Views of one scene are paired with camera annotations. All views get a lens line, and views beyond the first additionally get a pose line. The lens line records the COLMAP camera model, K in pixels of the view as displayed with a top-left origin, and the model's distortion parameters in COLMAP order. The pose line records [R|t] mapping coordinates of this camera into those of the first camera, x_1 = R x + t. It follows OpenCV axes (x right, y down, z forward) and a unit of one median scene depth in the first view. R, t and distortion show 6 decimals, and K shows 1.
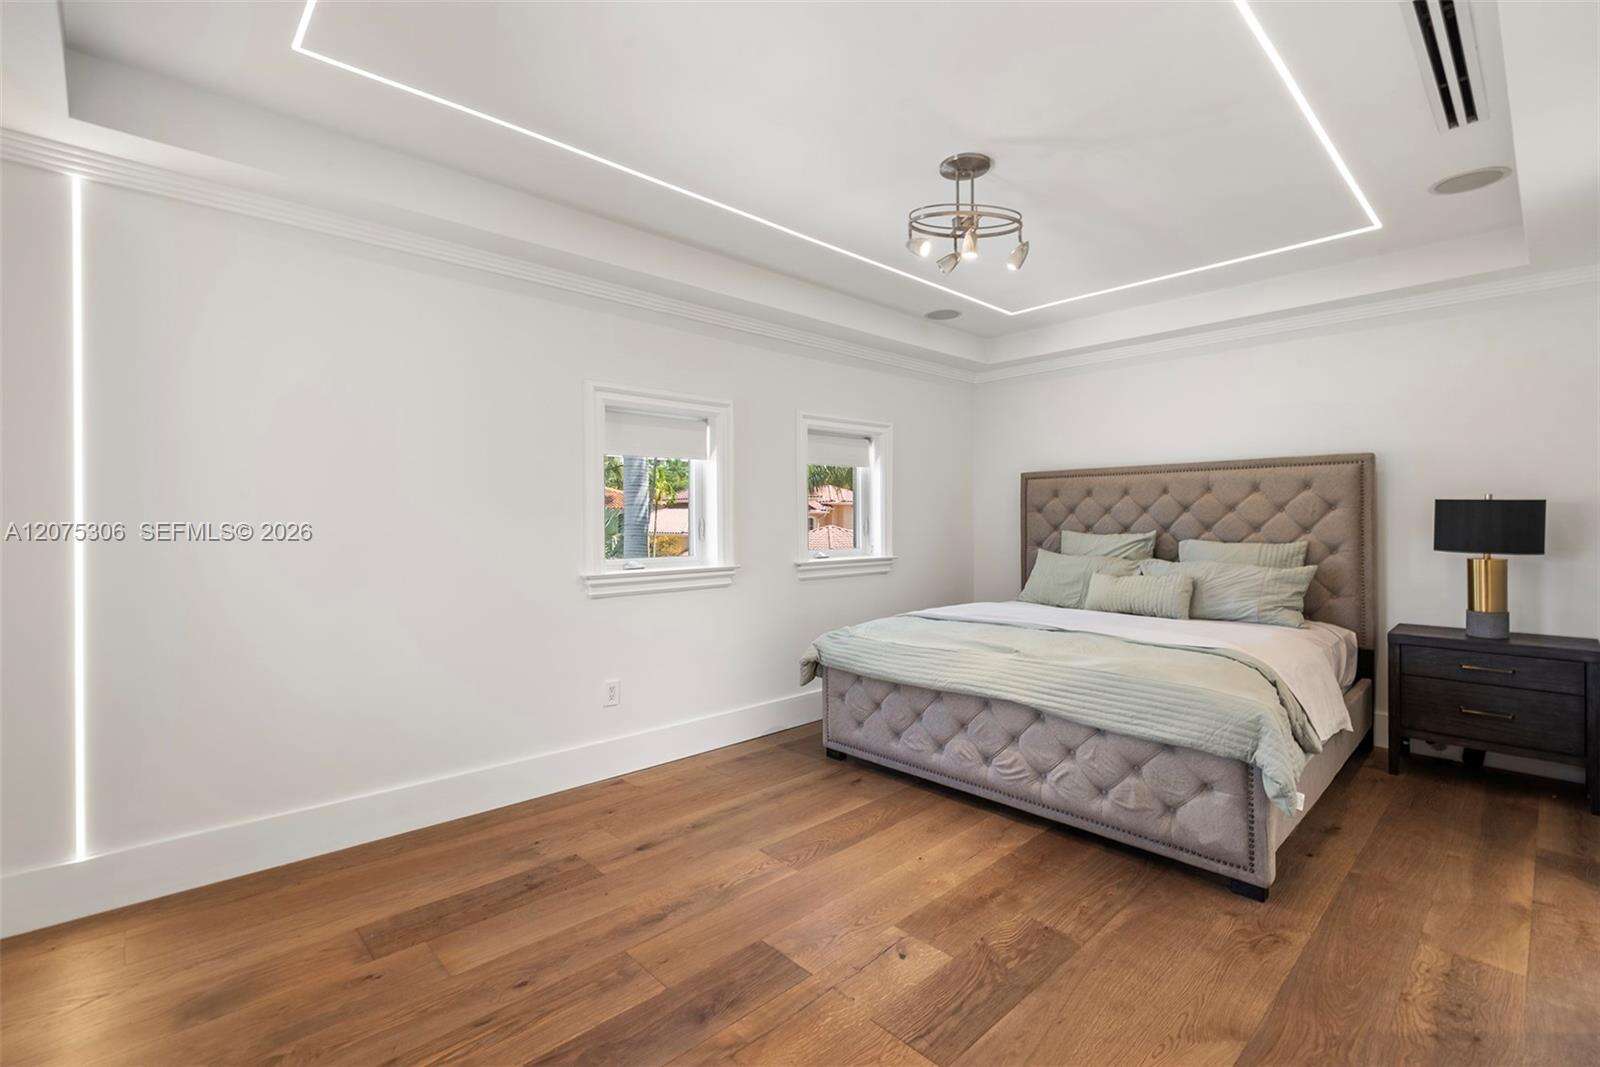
lens RADIAL K [[731.4, 0, 789.2], [0, 731.4, 523.5], [0, 0, 1]] dist [0.012825, -0.000383]
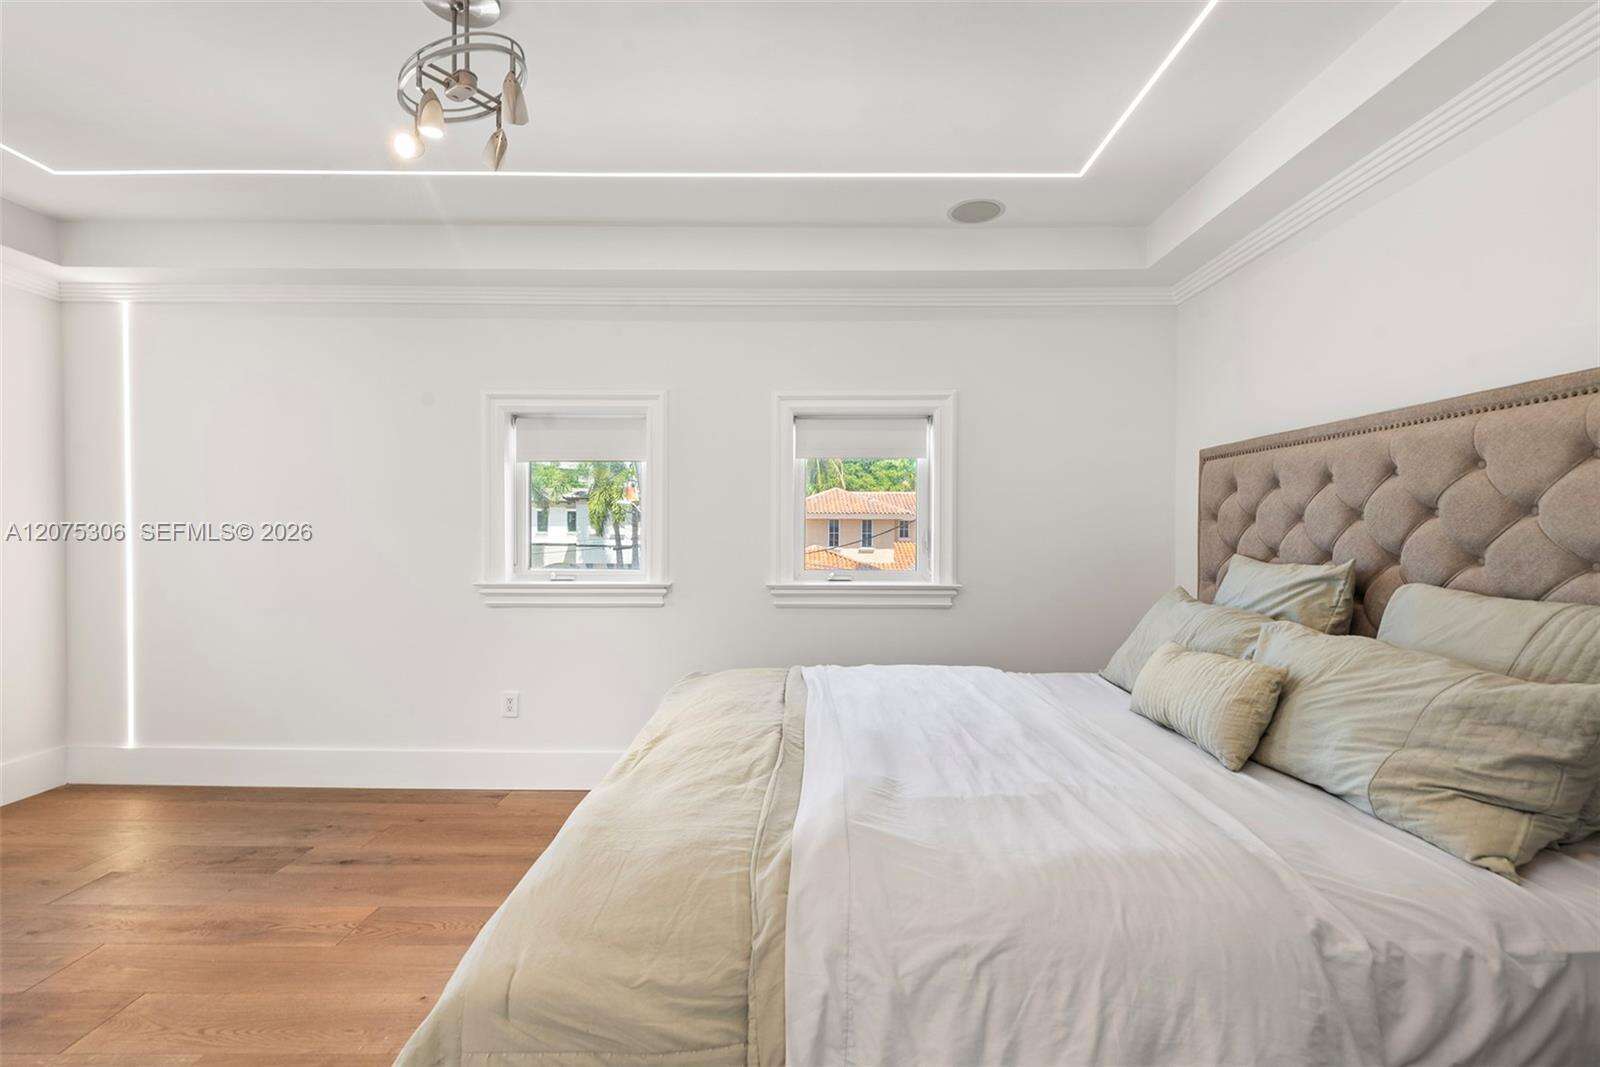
lens RADIAL K [[731.4, 0, 794.6], [0, 731.4, 542.8], [0, 0, 1]] dist [0.012825, -0.000383]
pose [[0.720239, 0.019035, -0.693465, 0.590088], [-0.009827, 0.999803, 0.017237, -0.005812], [0.693656, -0.005600, 0.720284, 0.459359]]
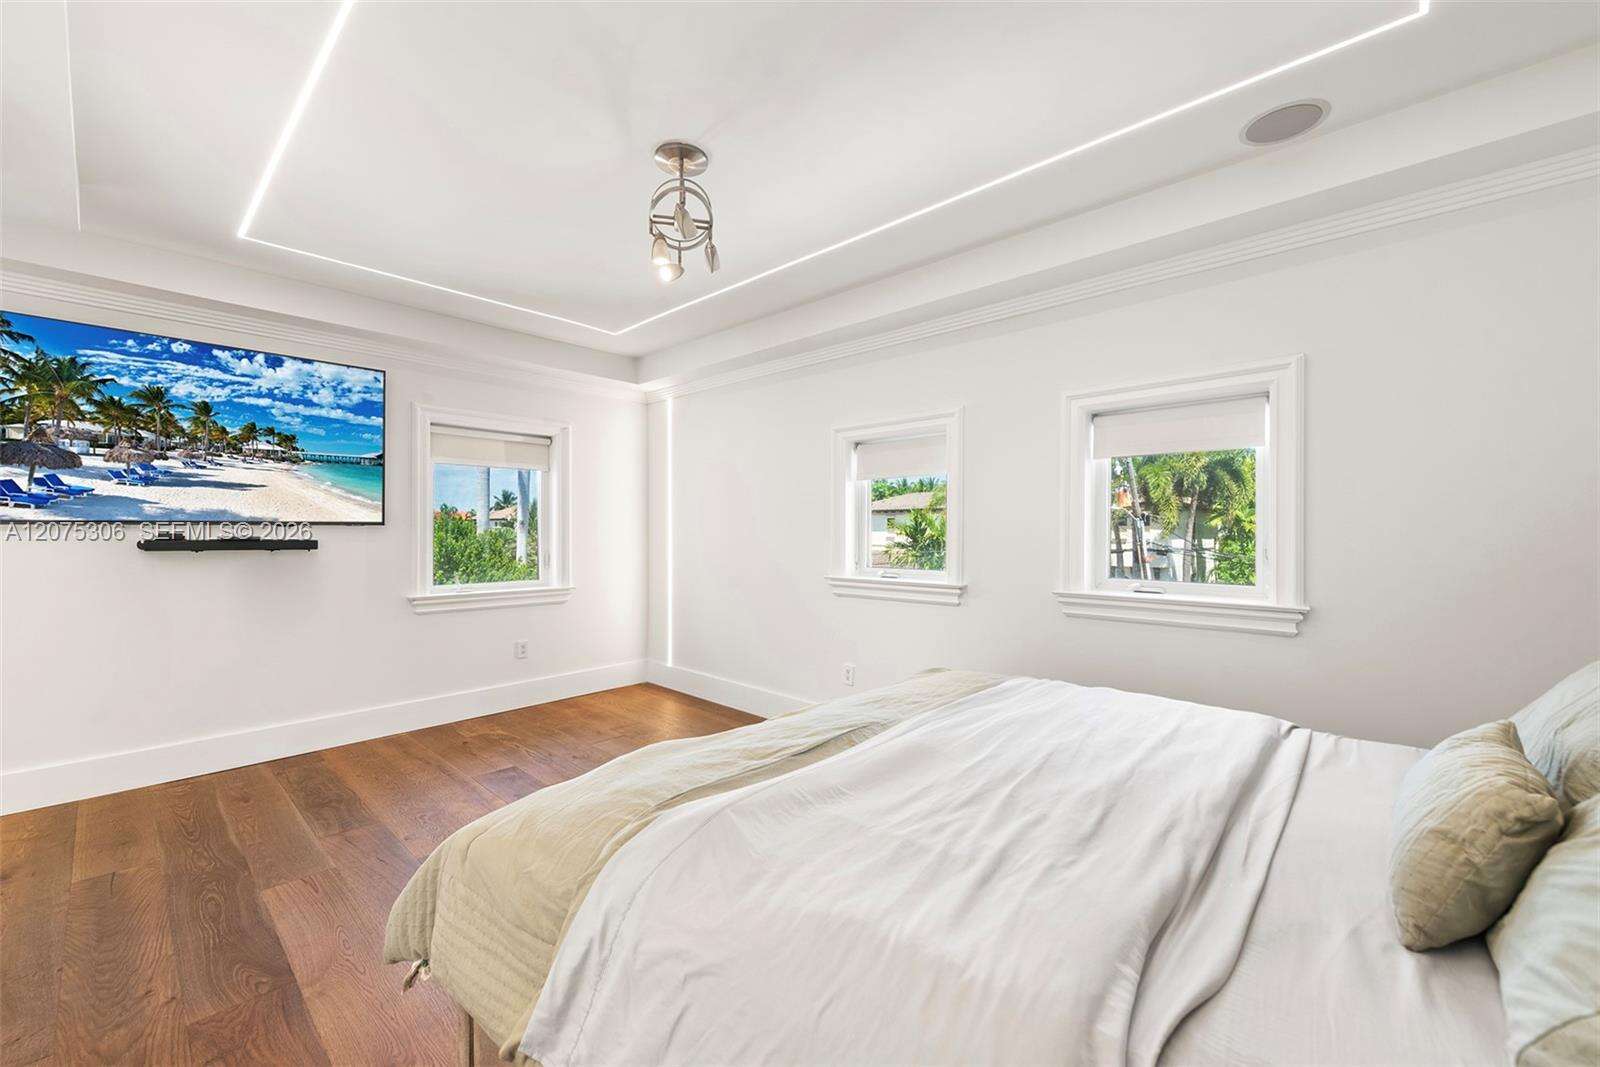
lens RADIAL K [[642.8, 0, 796.9], [0, 642.8, 536.1], [0, 0, 1]] dist [0.004228, -0.000374]
pose [[0.051087, 0.010354, -0.998641, 0.683649], [-0.007341, 0.999923, 0.009992, -0.009839], [0.998667, 0.006820, 0.051159, 0.708338]]
